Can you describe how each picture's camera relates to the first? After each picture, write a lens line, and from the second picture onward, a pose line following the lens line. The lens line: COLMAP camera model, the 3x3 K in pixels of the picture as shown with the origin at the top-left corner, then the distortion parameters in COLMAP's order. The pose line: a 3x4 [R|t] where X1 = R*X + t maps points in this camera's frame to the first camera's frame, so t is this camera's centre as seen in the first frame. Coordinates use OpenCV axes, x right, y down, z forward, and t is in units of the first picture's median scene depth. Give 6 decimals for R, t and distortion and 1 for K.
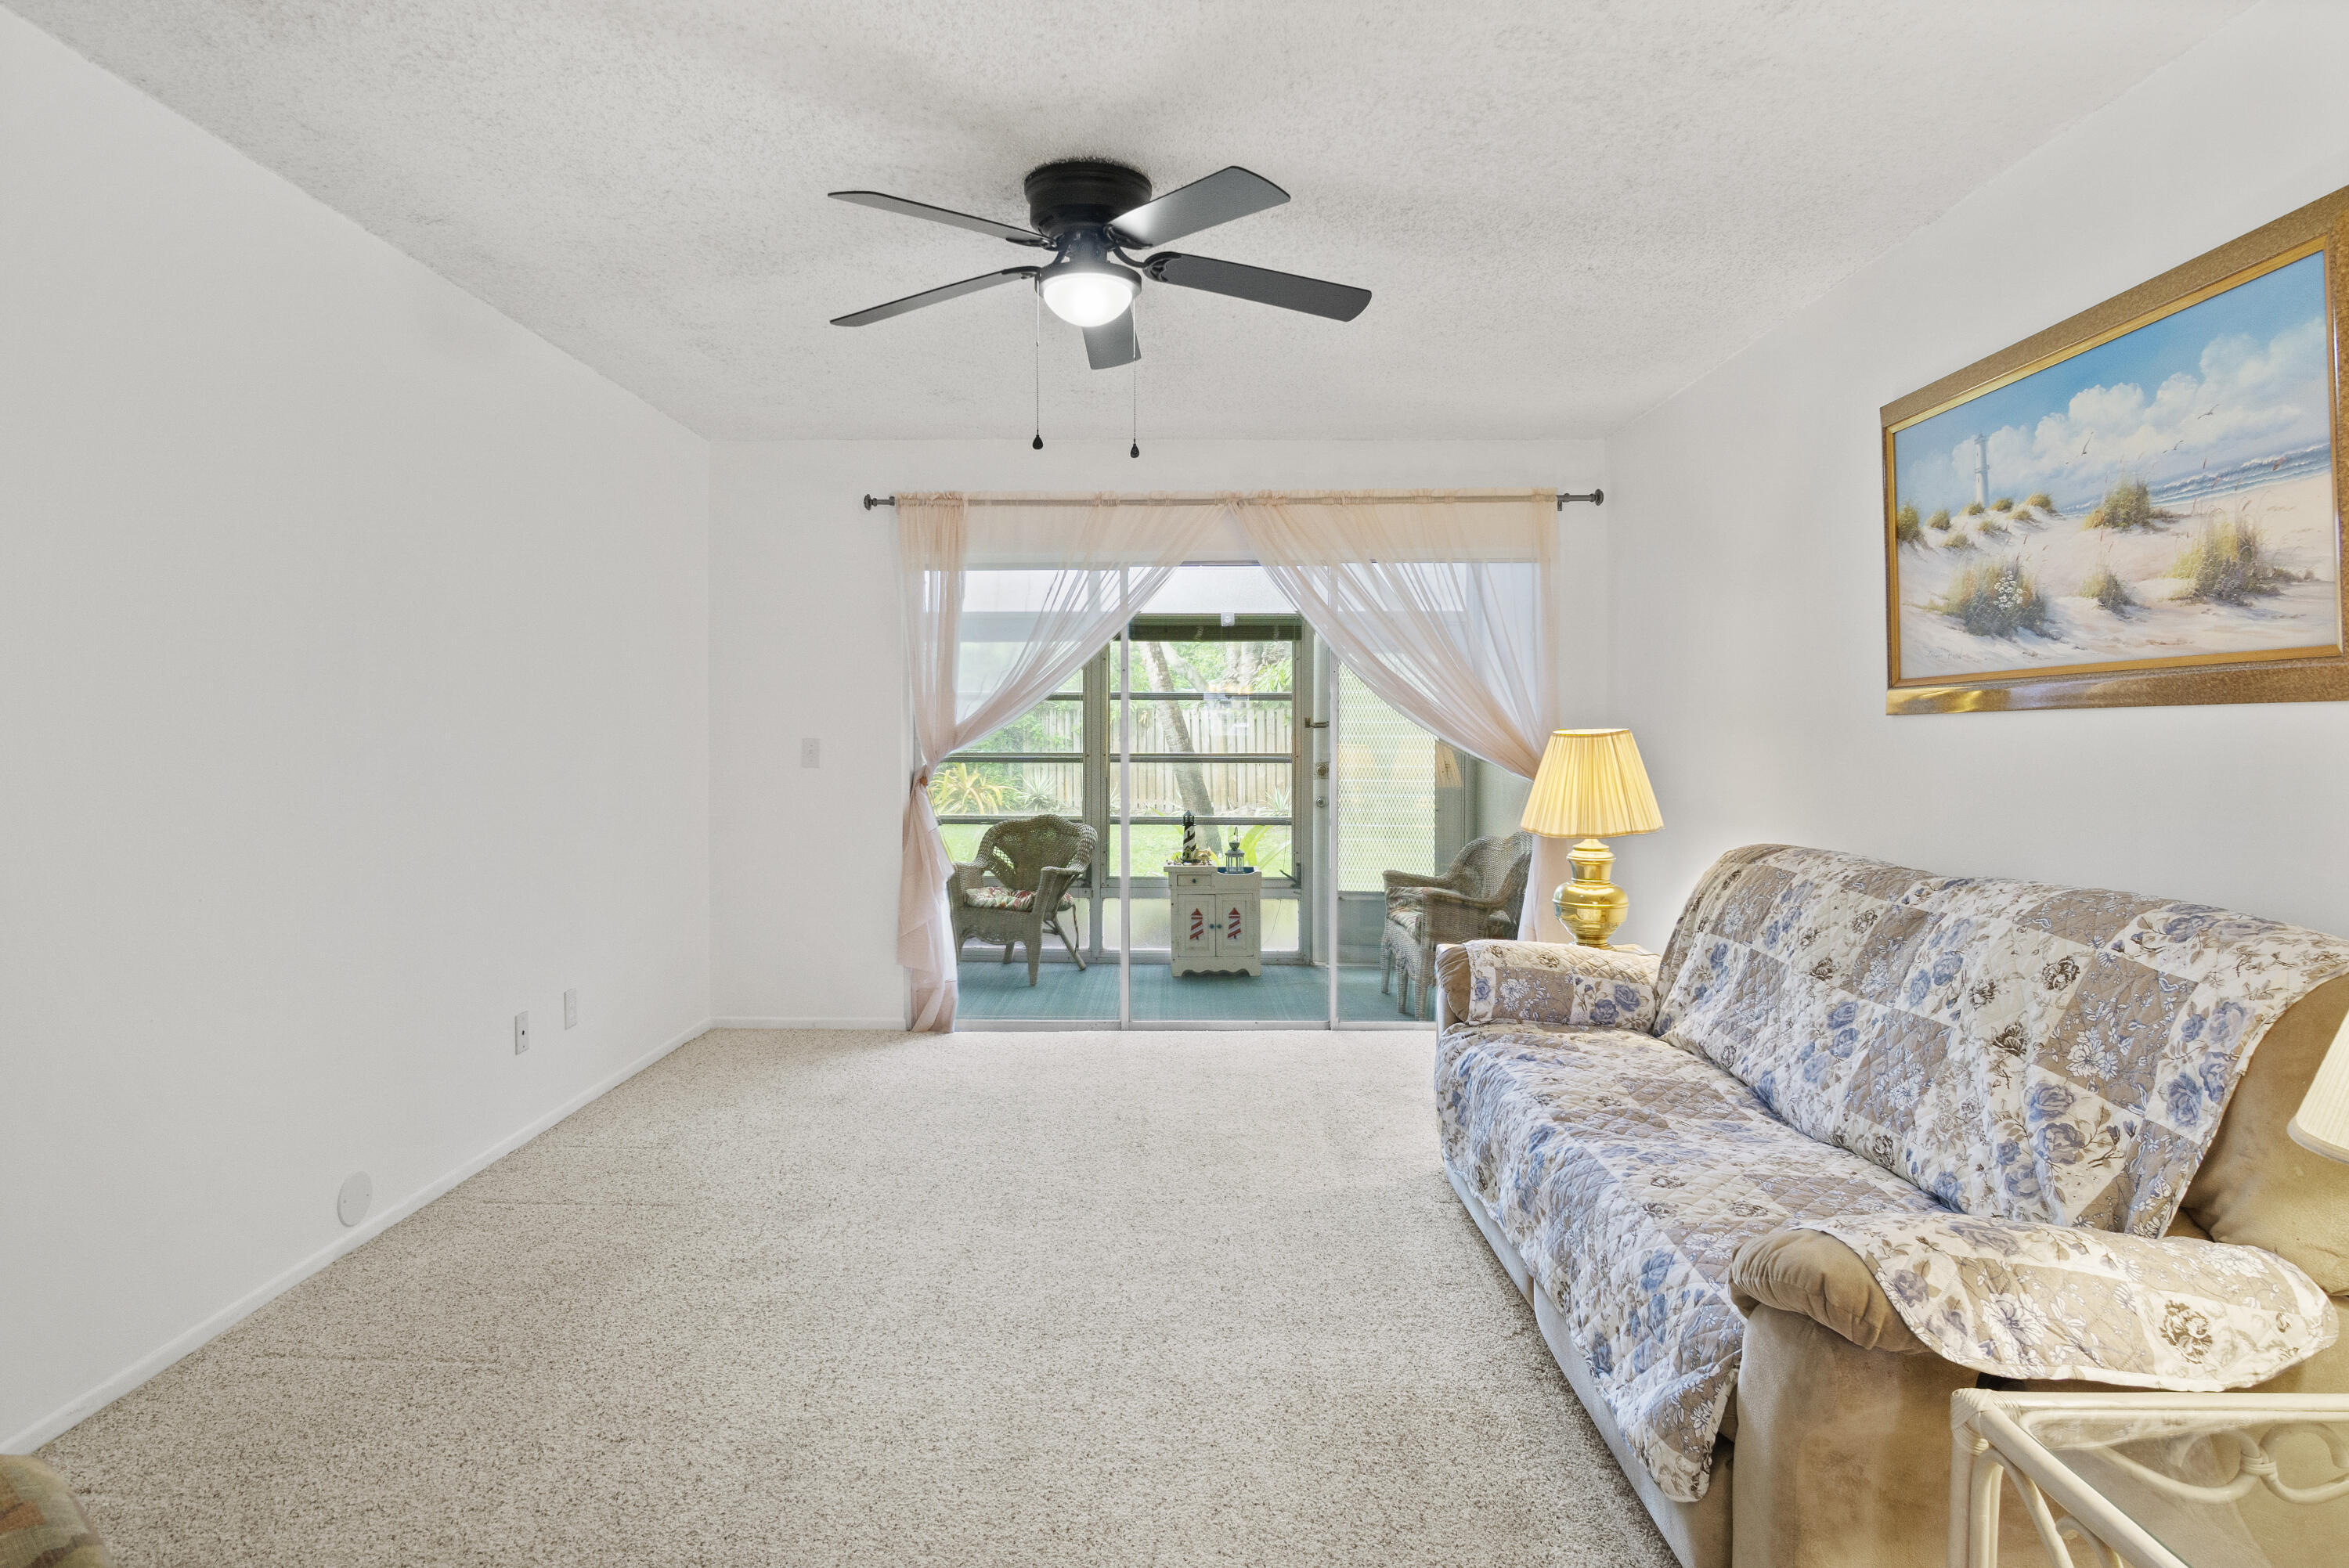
lens RADIAL K [[1287.0, 0, 1146.2], [0, 1287.0, 735.6], [0, 0, 1]] dist [-0.032033, 0.002858]
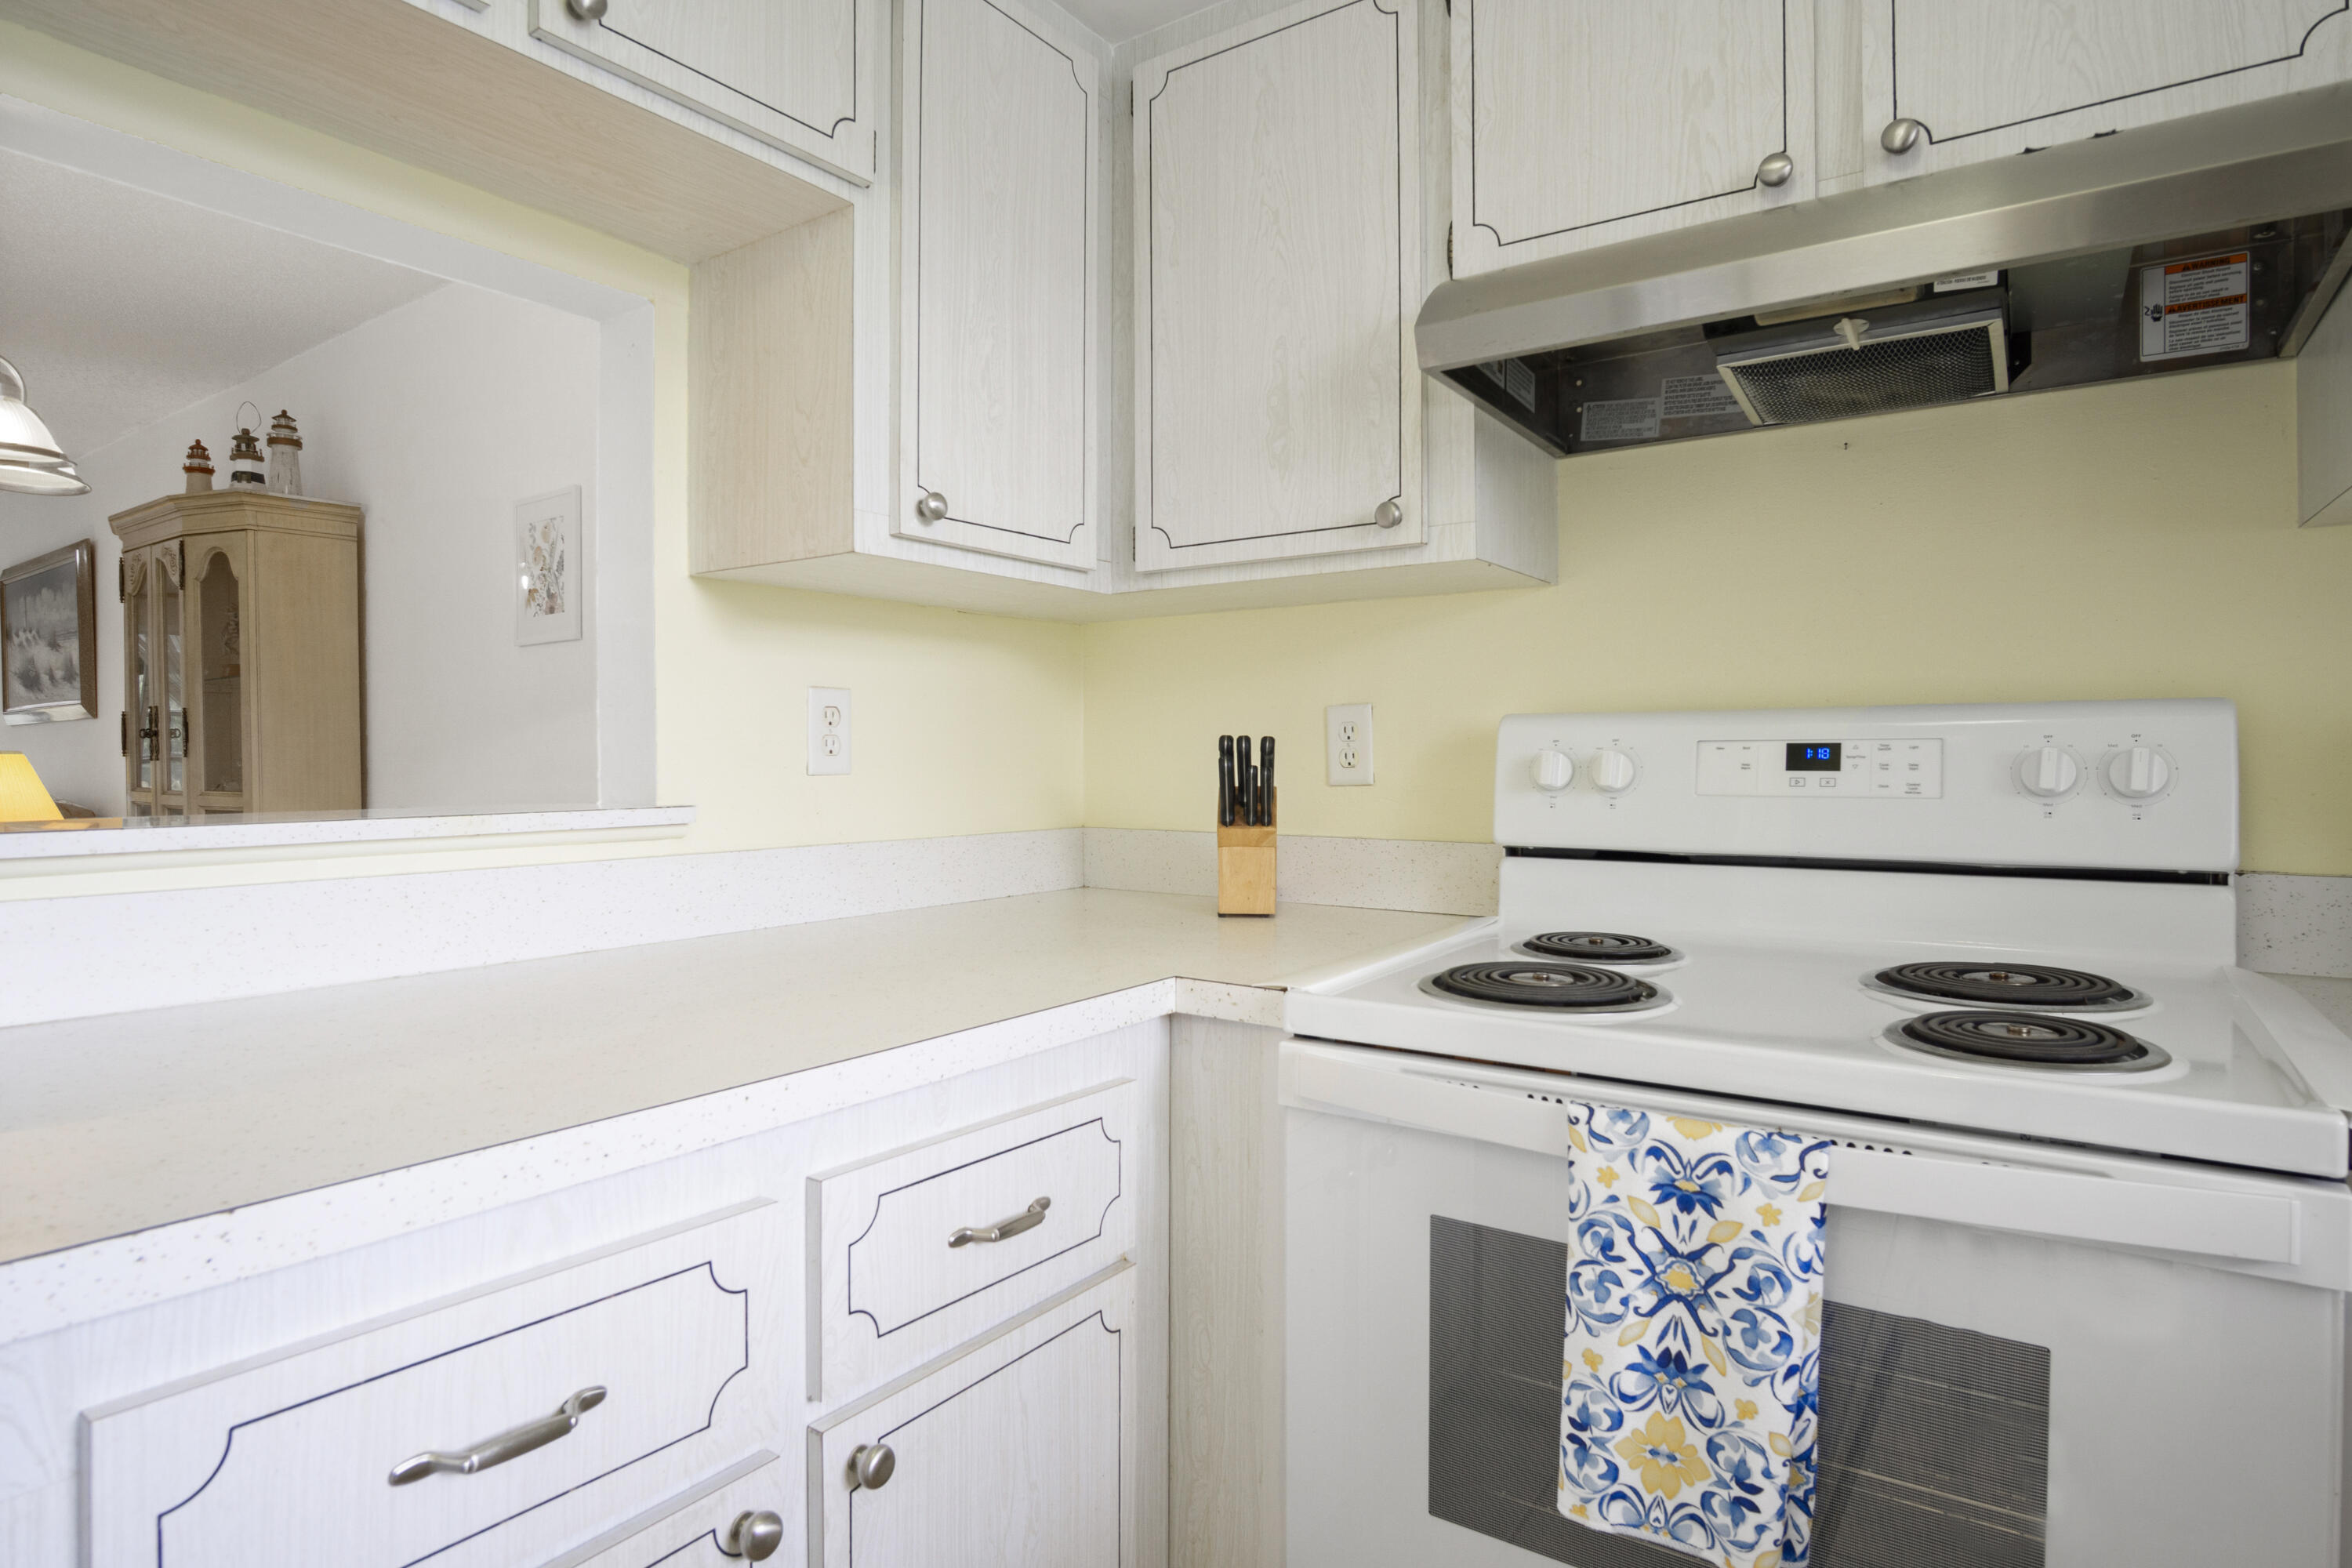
lens RADIAL K [[1266.3, 0, 1168.6], [0, 1266.3, 772.5], [0, 0, 1]] dist [-0.032967, 0.008116]
pose [[0.553291, -0.009173, 0.832938, -0.022602], [0.005410, 0.999958, 0.007419, 0.060887], [-0.832971, 0.000402, 0.553317, -1.879509]]
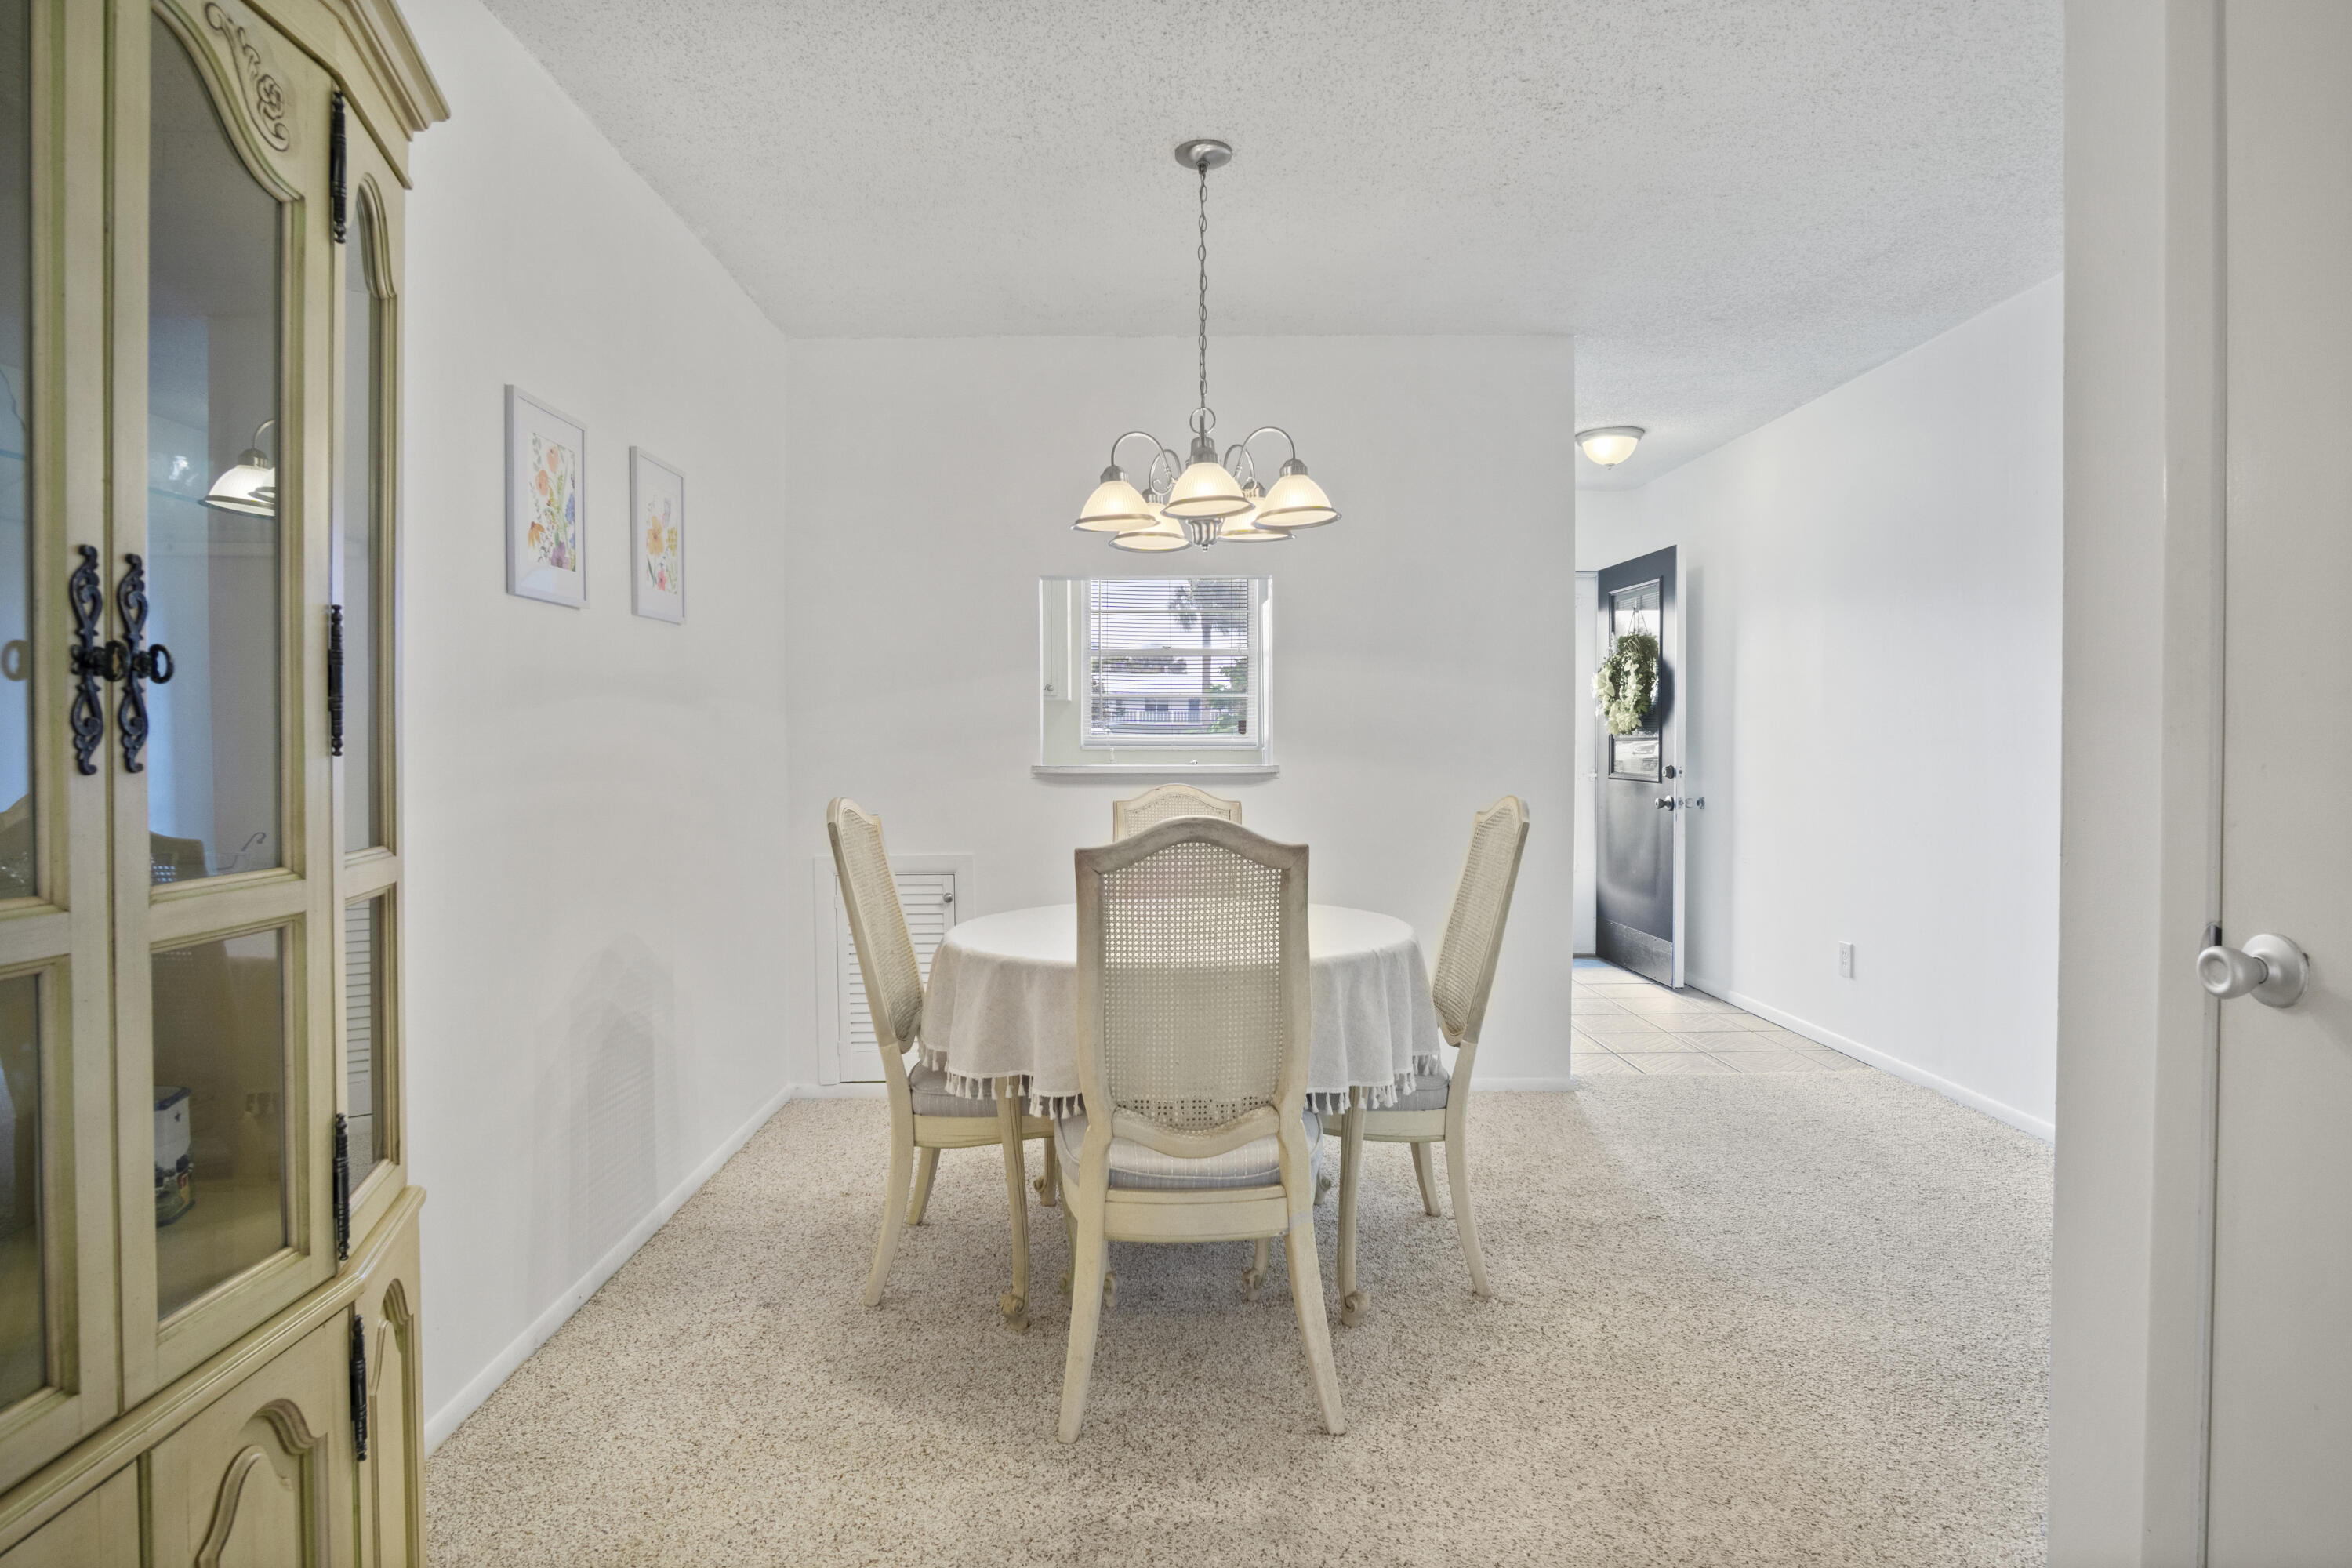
lens RADIAL K [[1282.4, 0, 1164.7], [0, 1282.4, 756.9], [0, 0, 1]] dist [-0.023998, 0.003652]
pose [[-0.999193, 0.002756, -0.040064, 0.238513], [0.002150, 0.999883, 0.015150, 0.043362], [0.040101, 0.015051, -0.999082, 0.249505]]
